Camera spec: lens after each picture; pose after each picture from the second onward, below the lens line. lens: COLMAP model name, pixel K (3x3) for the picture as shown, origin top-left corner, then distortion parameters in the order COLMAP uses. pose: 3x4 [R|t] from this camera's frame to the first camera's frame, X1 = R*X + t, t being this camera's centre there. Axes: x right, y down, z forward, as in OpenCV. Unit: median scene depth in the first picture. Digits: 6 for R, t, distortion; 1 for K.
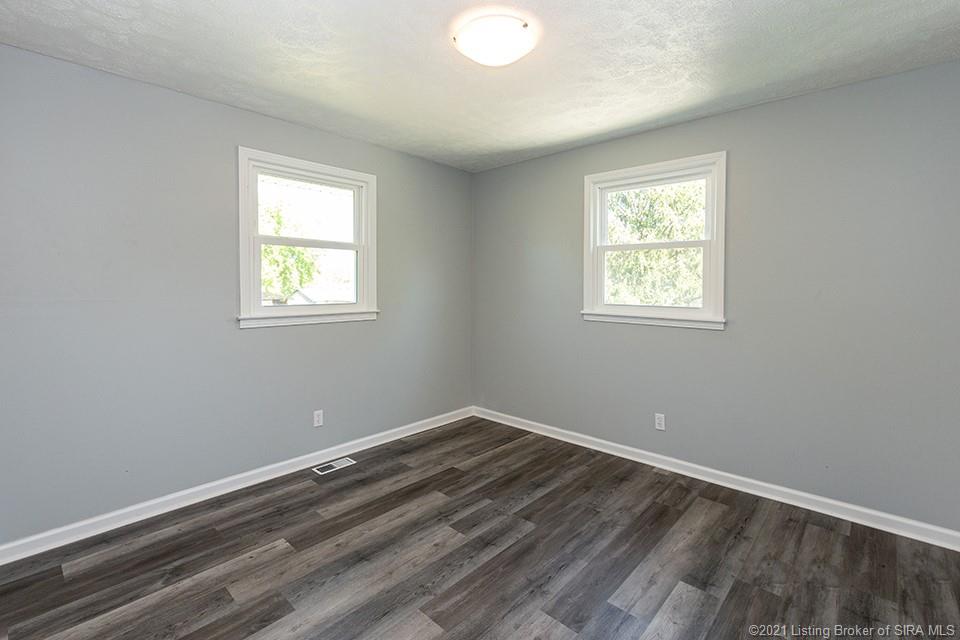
lens RADIAL K [[441.9, 0, 499.6], [0, 441.9, 285.4], [0, 0, 1]] dist [0.001715, -0.000818]
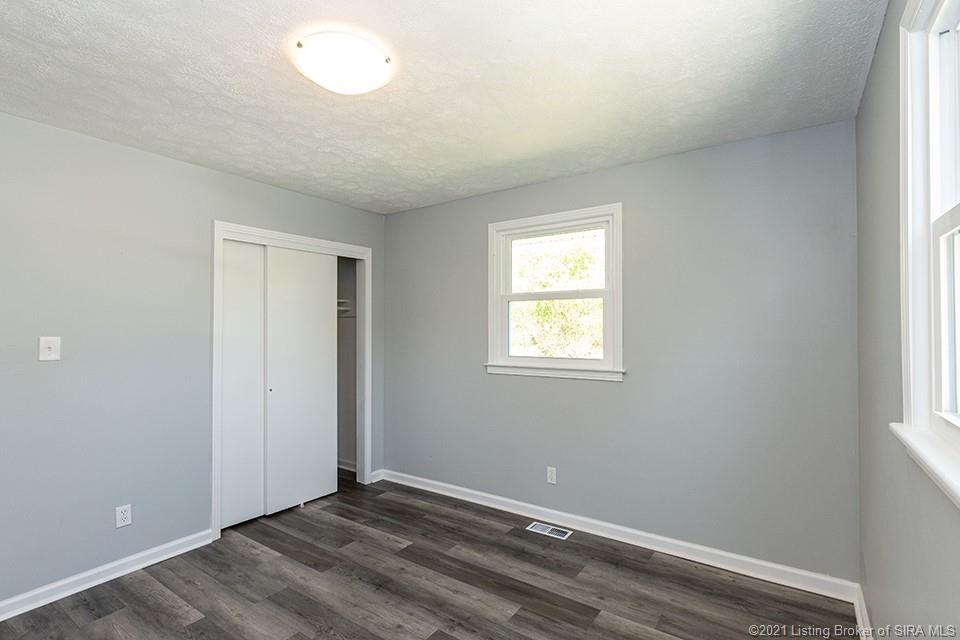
lens RADIAL K [[441.9, 0, 478.4], [0, 441.9, 326.9], [0, 0, 1]] dist [0.001715, -0.000818]
pose [[0.124274, -0.013891, -0.992151, 0.556847], [-0.006683, 0.999868, -0.014836, -0.011056], [0.992225, 0.008474, 0.124164, 0.739997]]
